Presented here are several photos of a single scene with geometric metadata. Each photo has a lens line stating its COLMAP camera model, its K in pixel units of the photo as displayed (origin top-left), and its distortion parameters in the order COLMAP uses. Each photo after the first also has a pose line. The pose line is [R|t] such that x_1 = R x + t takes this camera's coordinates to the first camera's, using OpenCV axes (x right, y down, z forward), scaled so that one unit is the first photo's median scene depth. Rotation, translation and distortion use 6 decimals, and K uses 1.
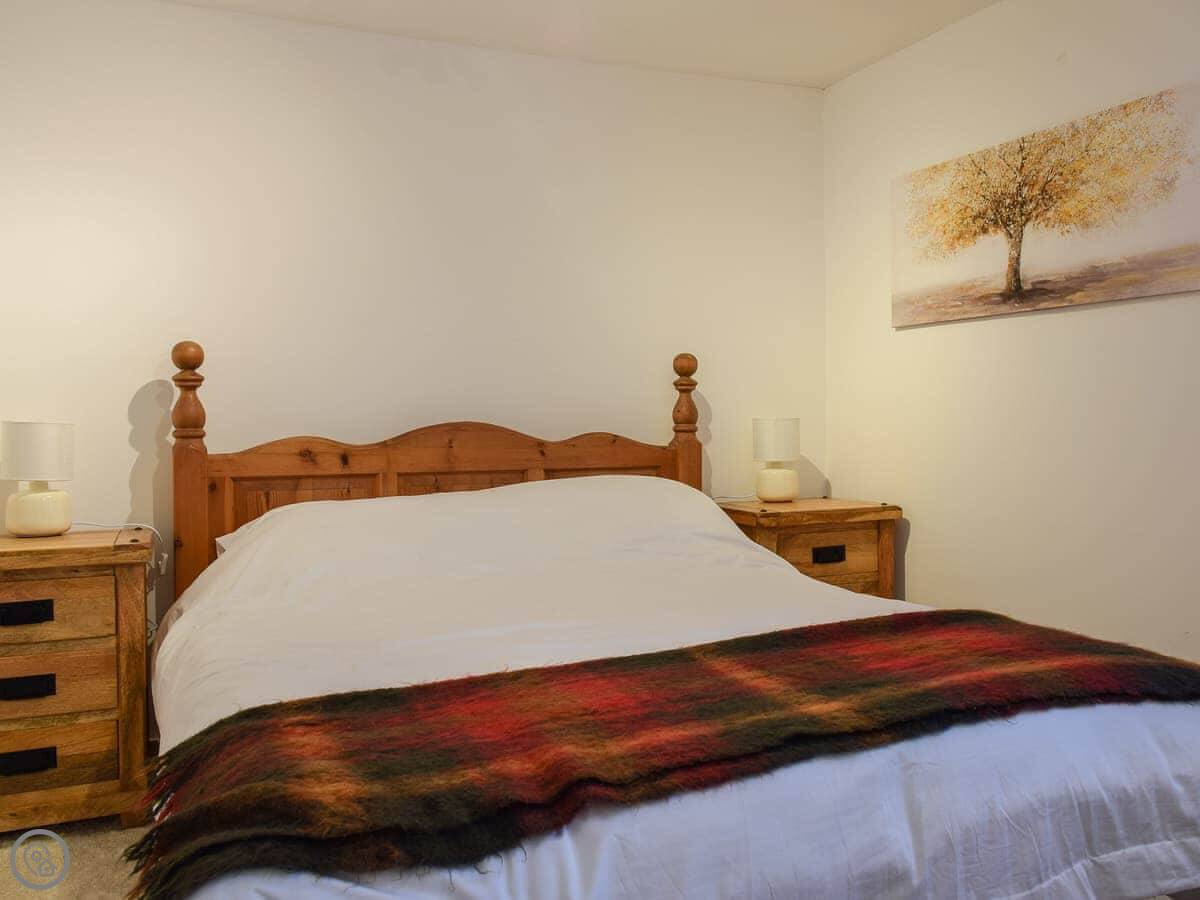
lens RADIAL K [[1040.1, 0, 565.7], [0, 1040.1, 449.3], [0, 0, 1]] dist [0.024600, 0.003597]
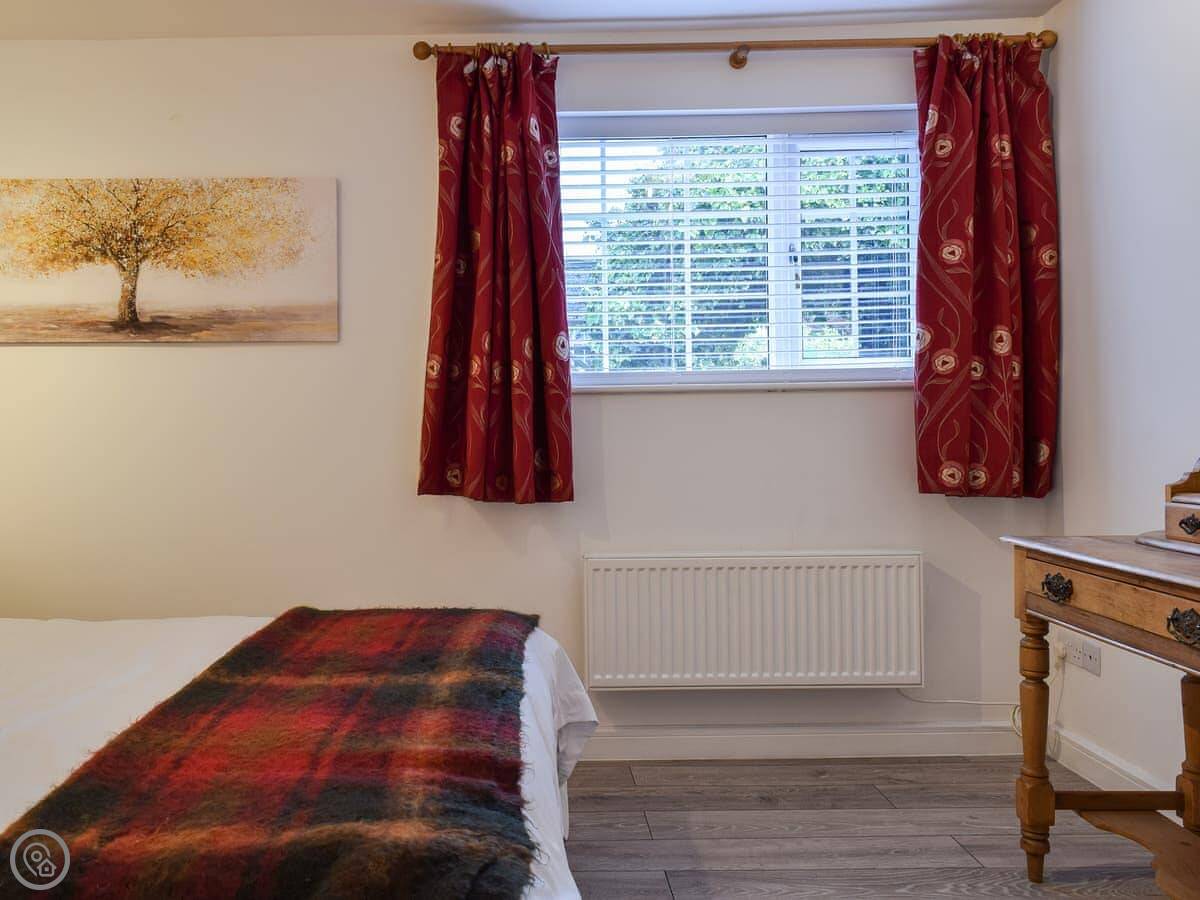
lens RADIAL K [[1040.1, 0, 565.7], [0, 1040.1, 449.3], [0, 0, 1]] dist [0.024600, 0.003597]
pose [[0.424675, -0.003613, 0.905338, -0.350364], [0.031399, 0.999449, -0.010740, 0.001979], [-0.904801, 0.032988, 0.424555, 0.167124]]
